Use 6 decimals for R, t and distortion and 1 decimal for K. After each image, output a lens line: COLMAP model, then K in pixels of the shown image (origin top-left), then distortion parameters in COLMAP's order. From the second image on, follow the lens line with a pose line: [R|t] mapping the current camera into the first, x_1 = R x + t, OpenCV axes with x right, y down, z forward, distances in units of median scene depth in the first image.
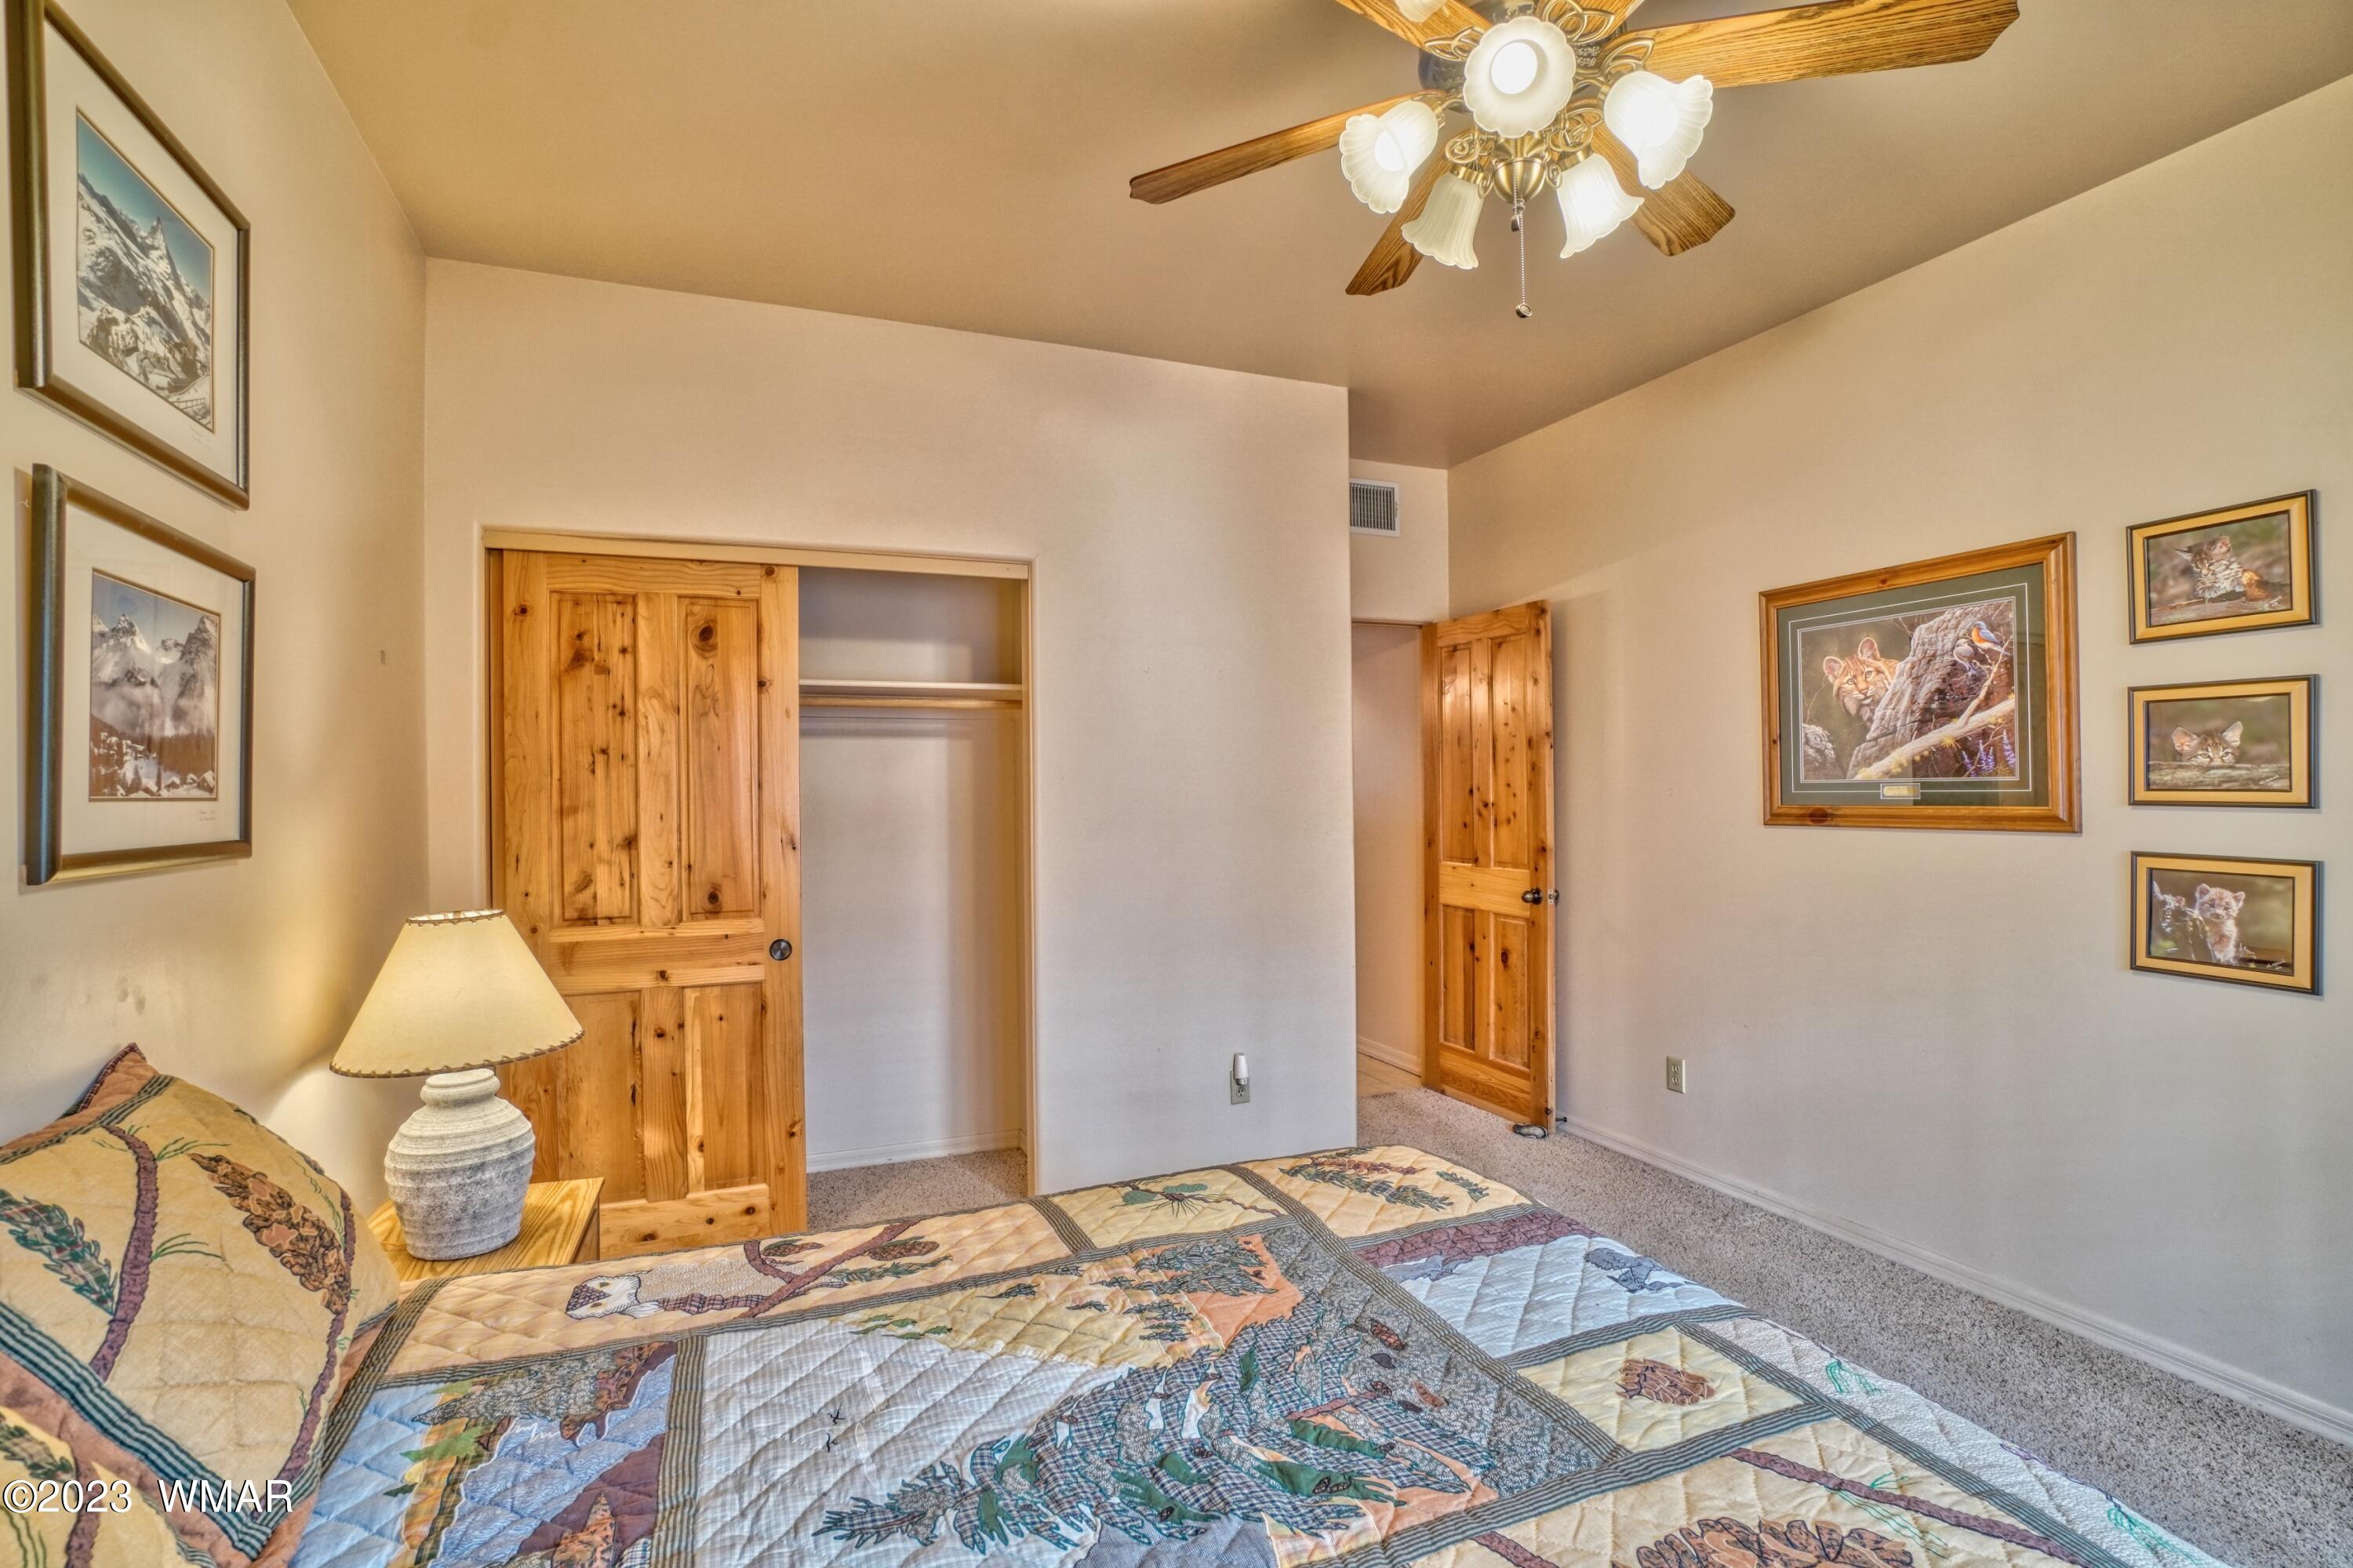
lens RADIAL K [[1104.8, 0, 1174.7], [0, 1104.8, 782.1], [0, 0, 1]] dist [-0.002537, -0.000175]
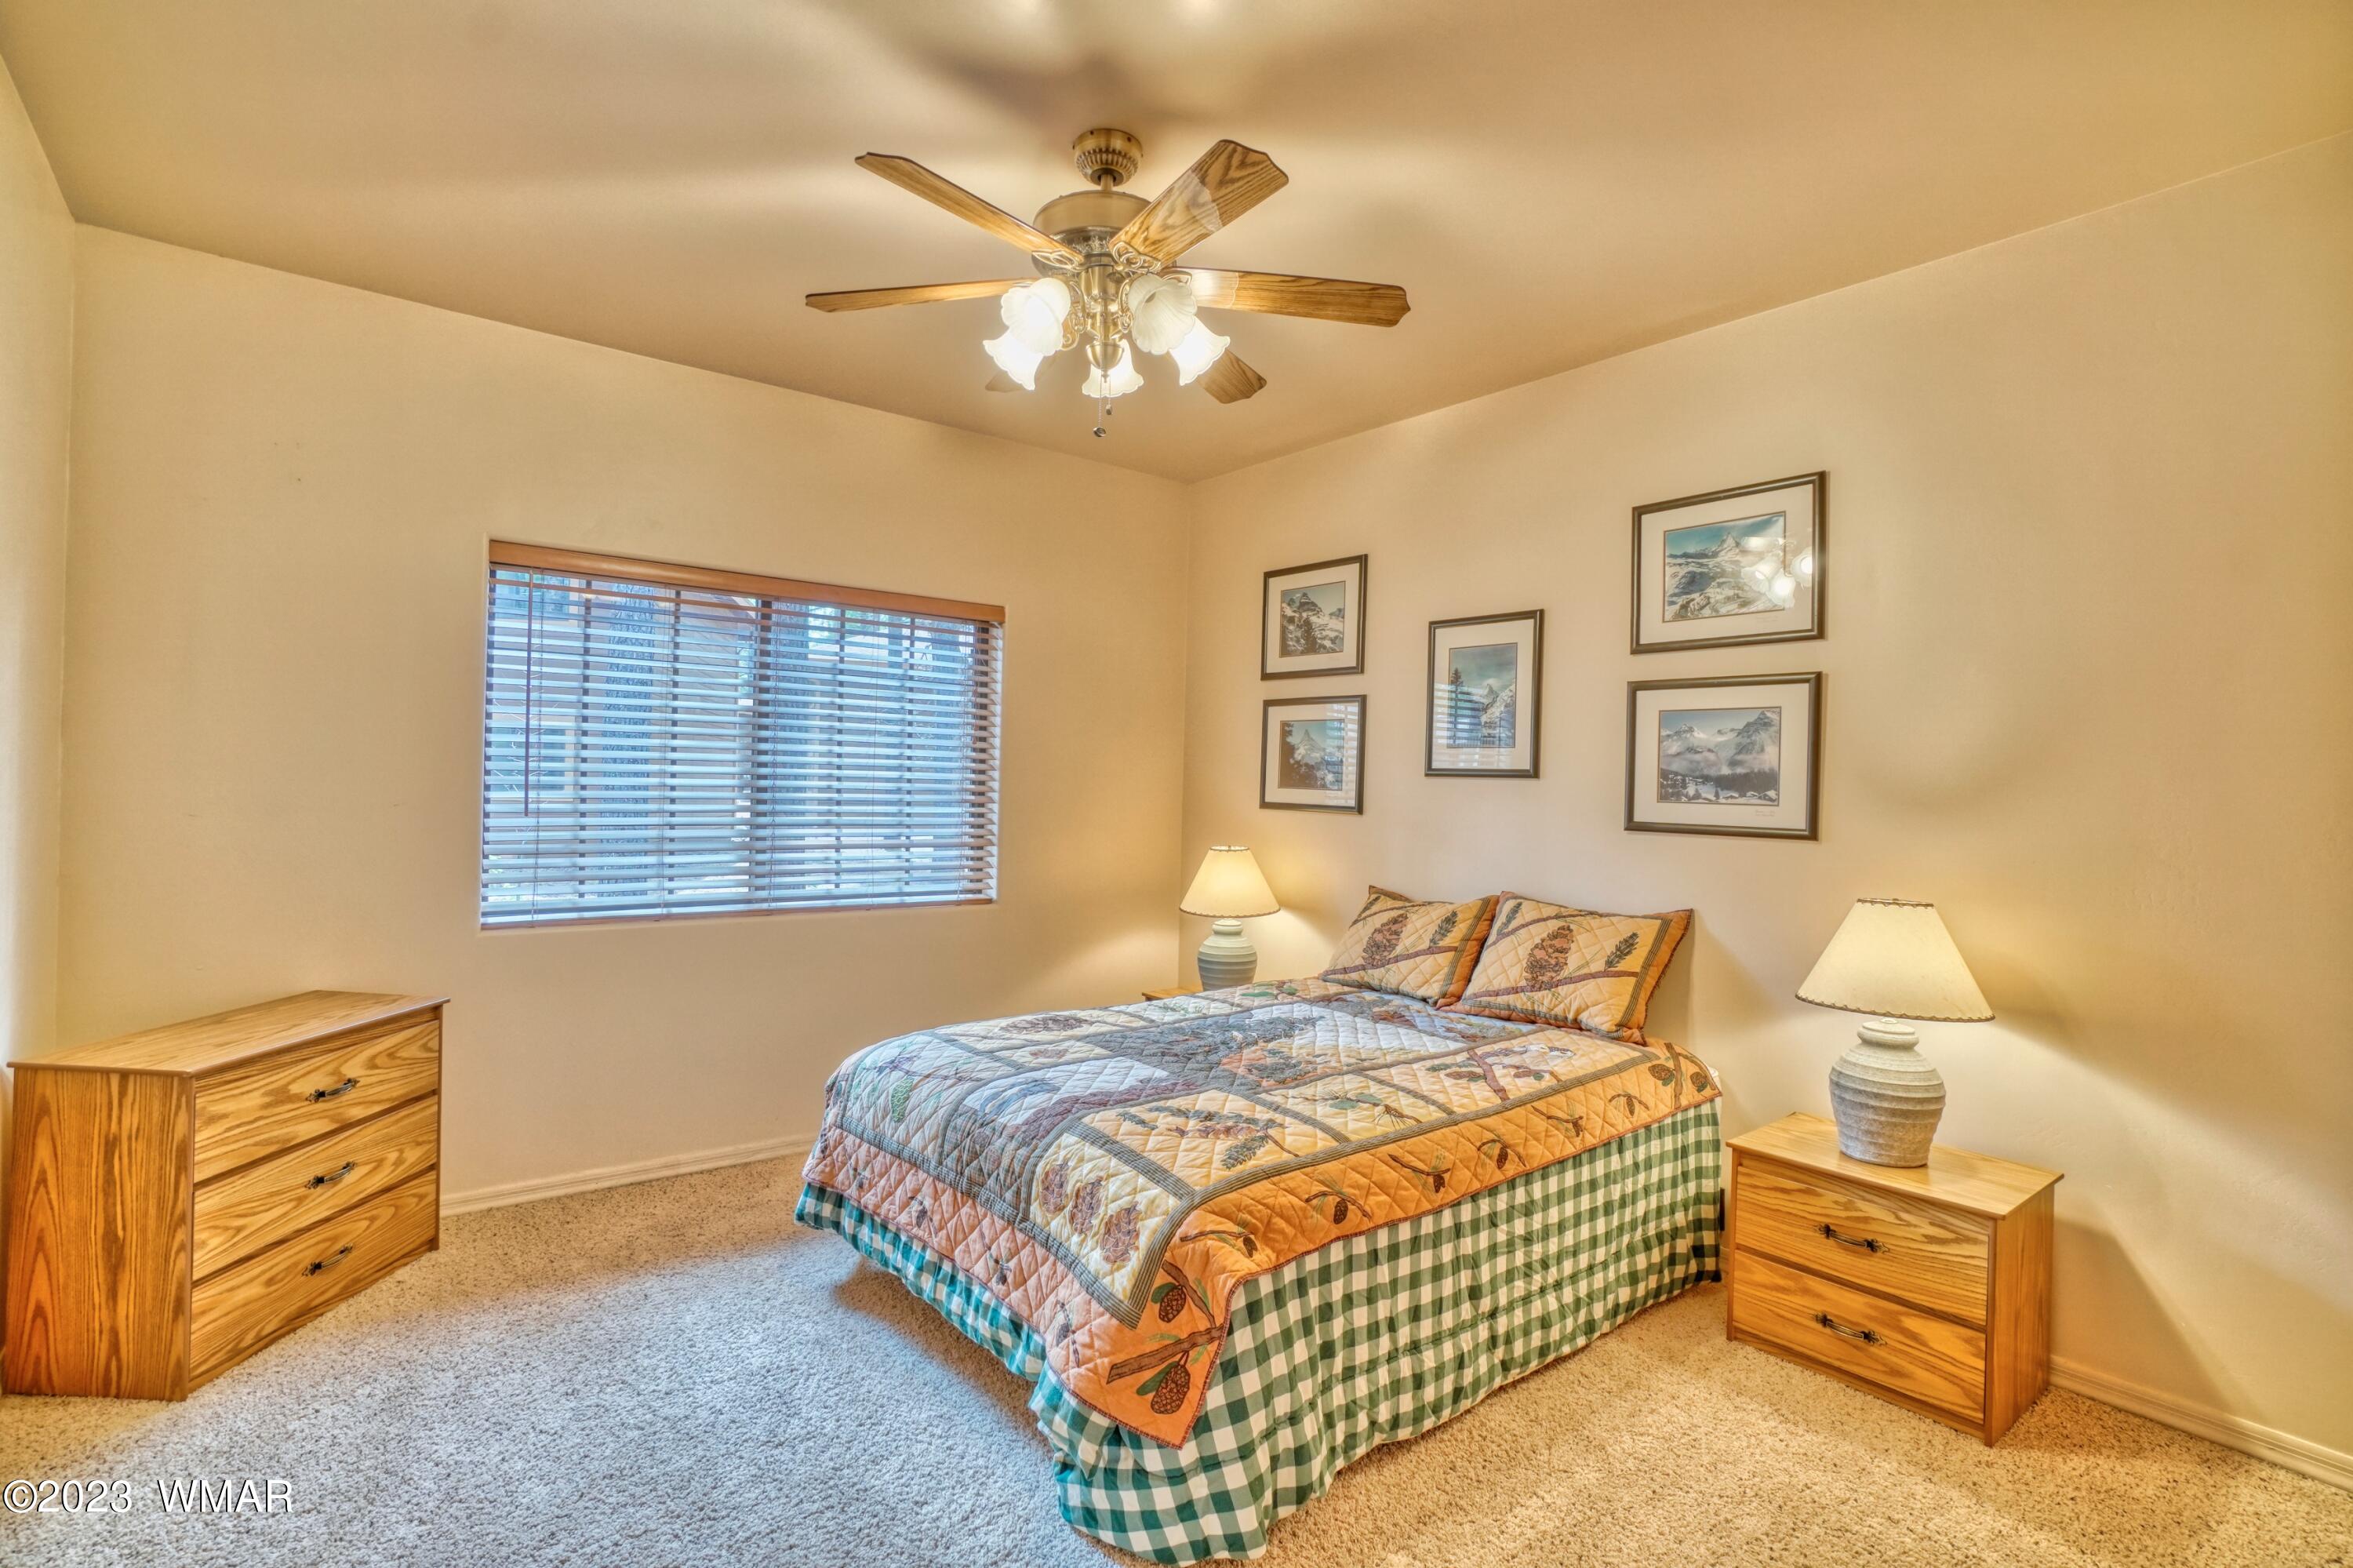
lens RADIAL K [[1104.8, 0, 1176.6], [0, 1104.8, 782.7], [0, 0, 1]] dist [-0.002537, -0.000175]
pose [[-0.957938, -0.005502, -0.286922, 0.674686], [-0.005614, 0.999984, -0.000431, -0.017117], [0.286919, 0.001198, -0.957954, 2.577861]]
